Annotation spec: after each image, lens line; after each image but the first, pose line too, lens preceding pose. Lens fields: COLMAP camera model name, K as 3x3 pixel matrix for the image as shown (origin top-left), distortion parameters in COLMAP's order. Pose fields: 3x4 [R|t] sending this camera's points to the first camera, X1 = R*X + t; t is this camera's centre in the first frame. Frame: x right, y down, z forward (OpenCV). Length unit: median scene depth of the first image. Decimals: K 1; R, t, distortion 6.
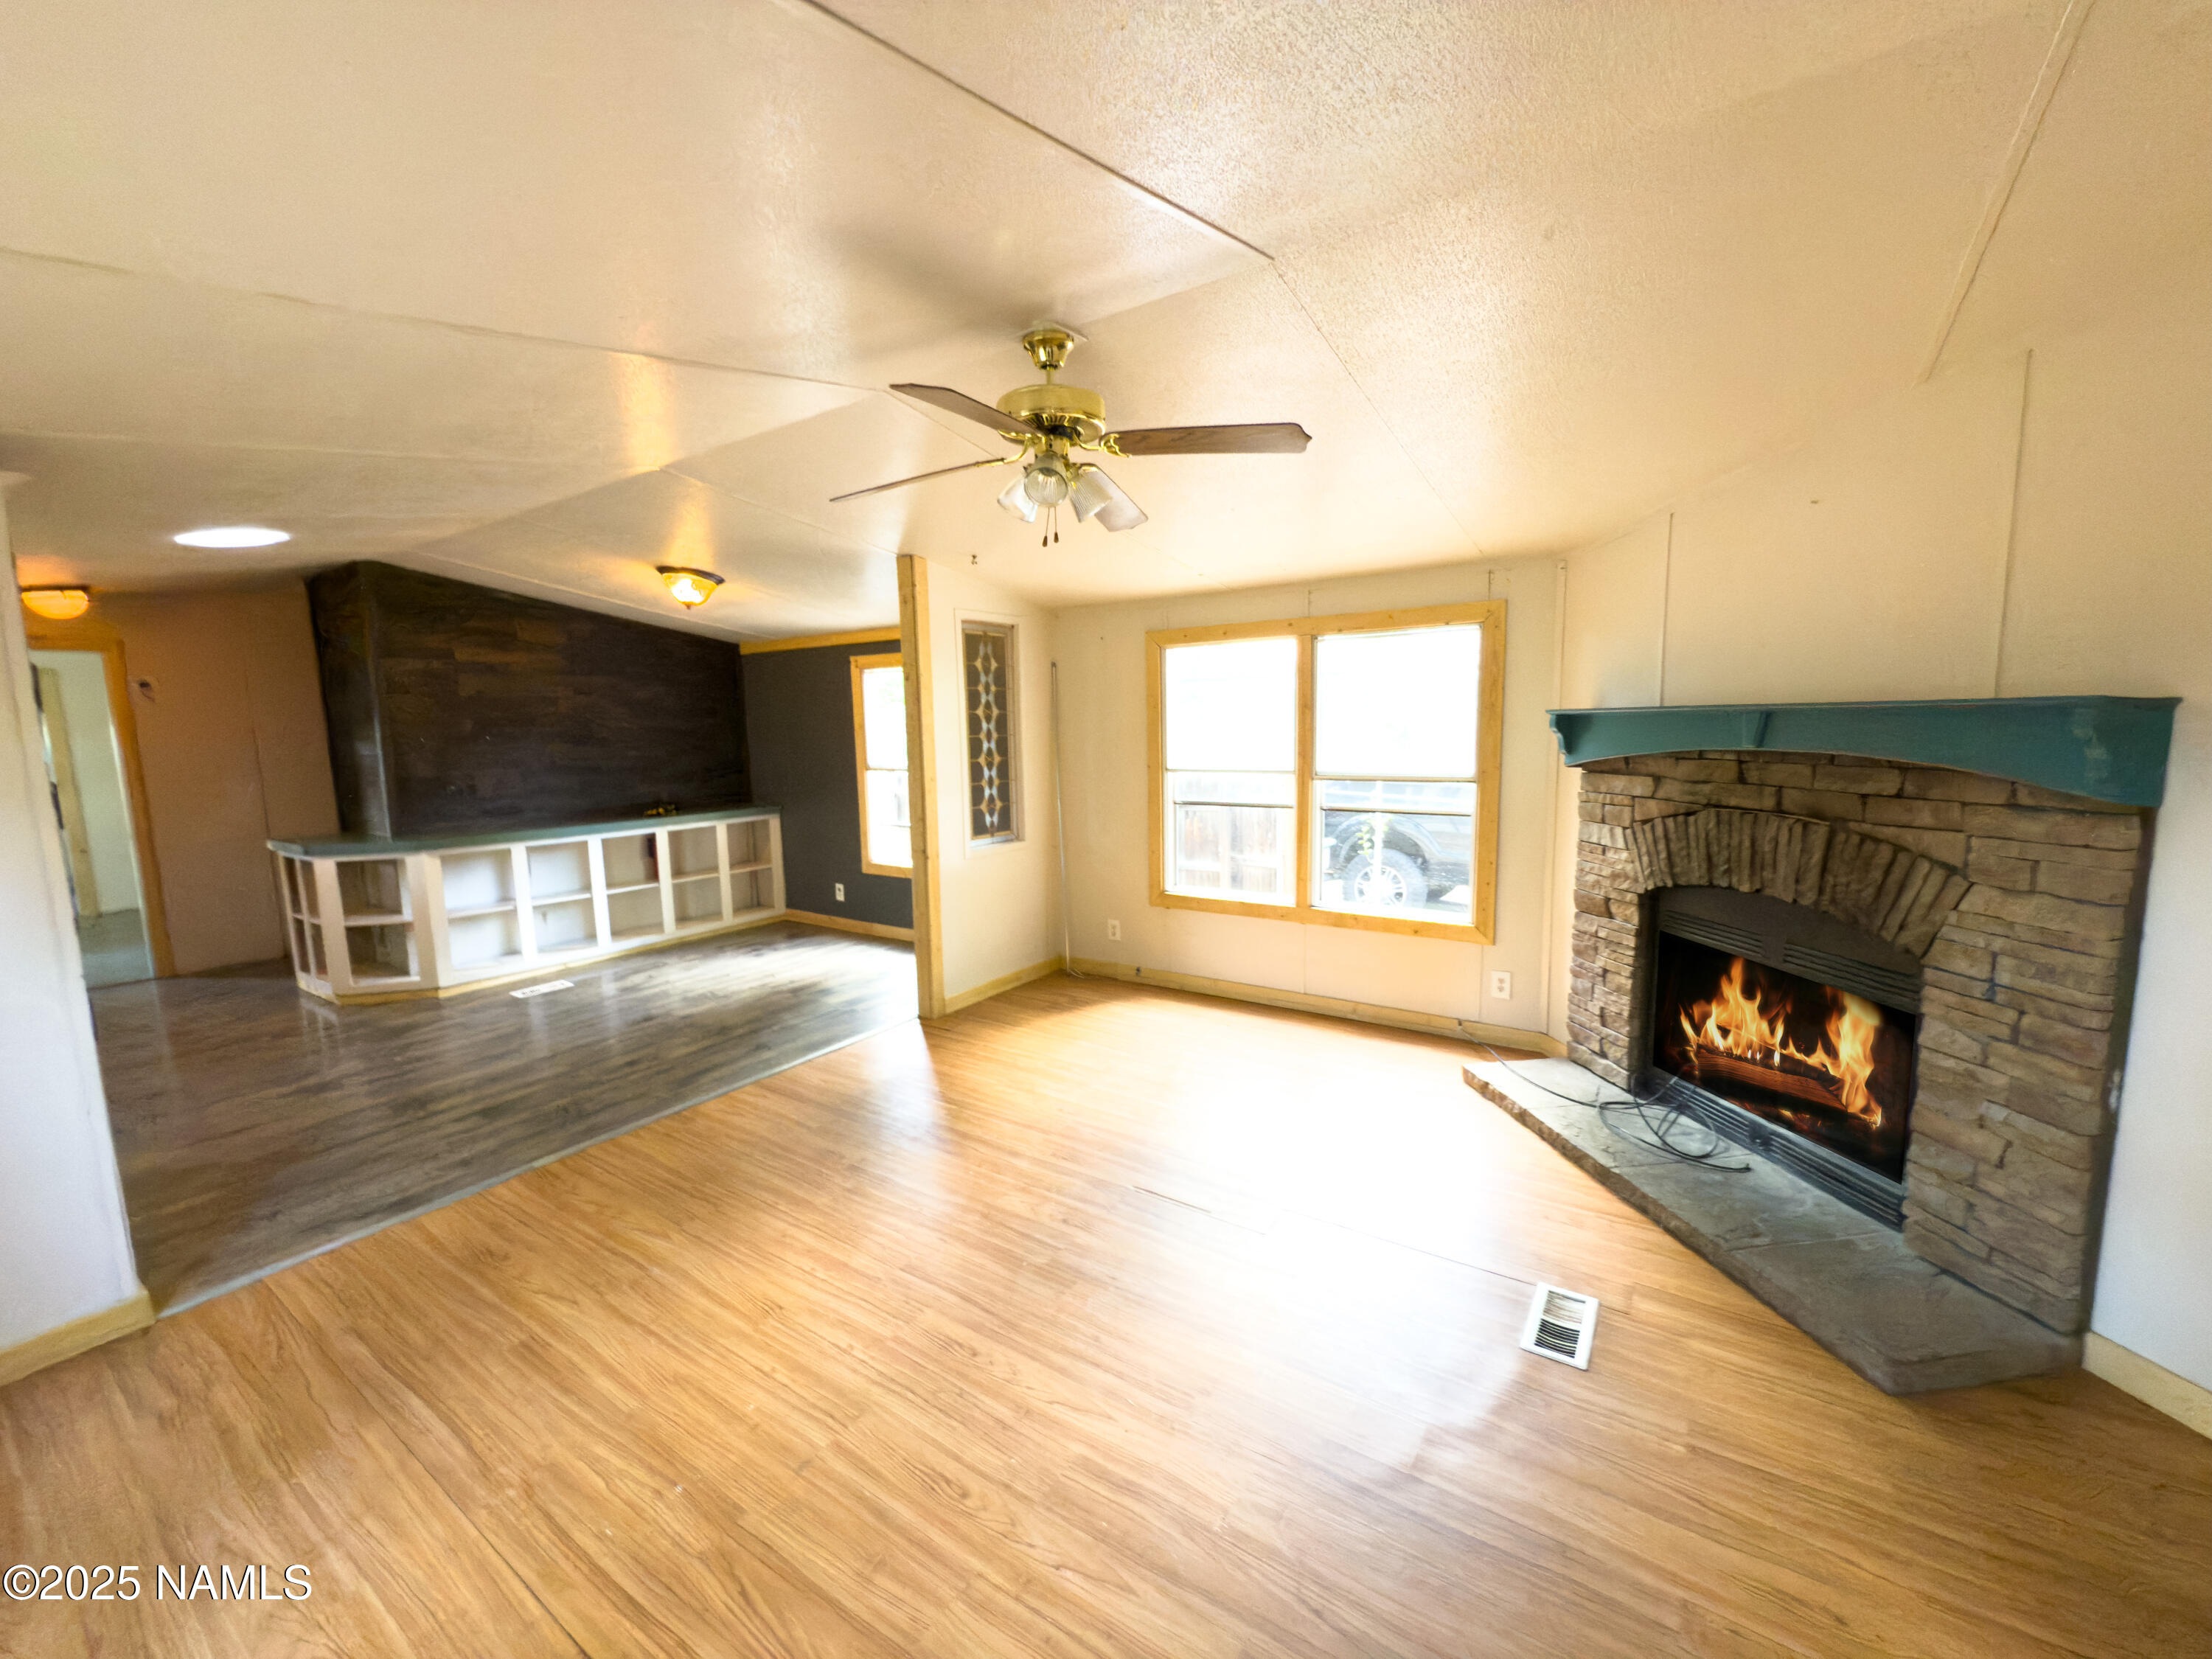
lens RADIAL K [[897.0, 0, 1123.4], [0, 897.0, 837.8], [0, 0, 1]] dist [-0.000780, 0.000582]
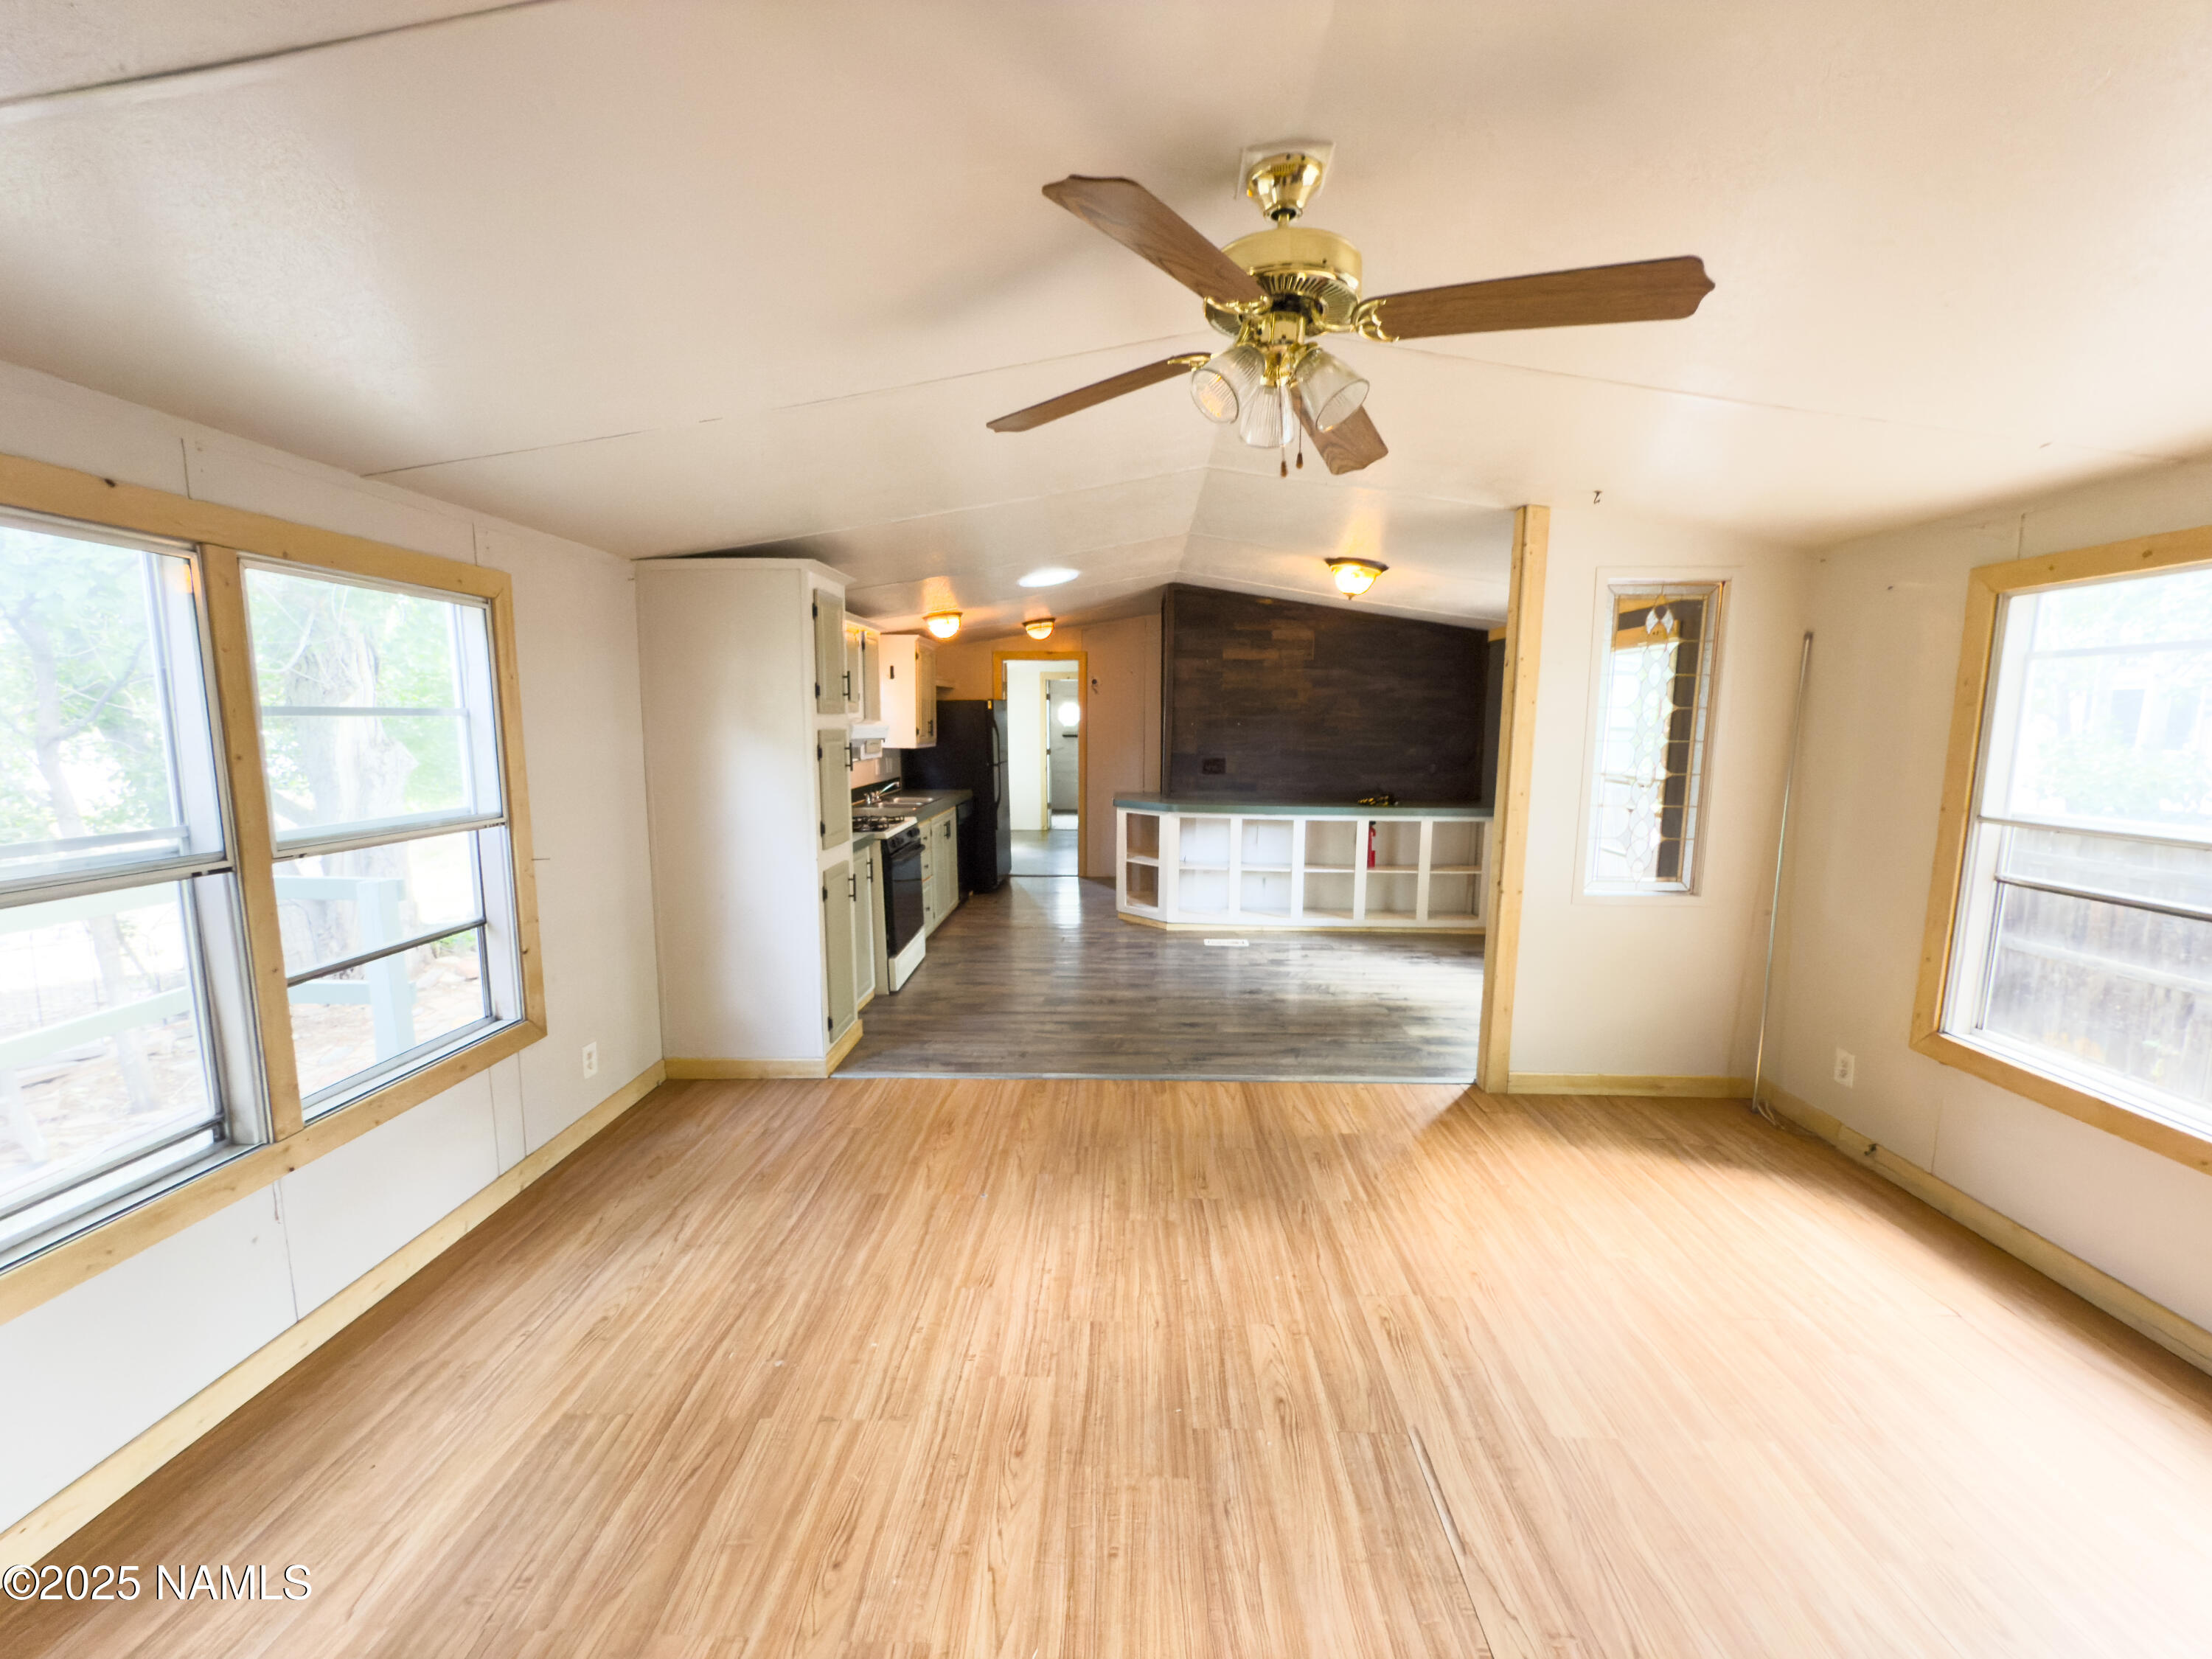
lens RADIAL K [[897.0, 0, 1099.1], [0, 897.0, 835.8], [0, 0, 1]] dist [-0.000780, 0.000582]
pose [[0.523286, 0.134577, -0.841464, 0.235129], [-0.127576, 0.988695, 0.078787, -0.040261], [0.842553, 0.066123, 0.534539, 0.255507]]
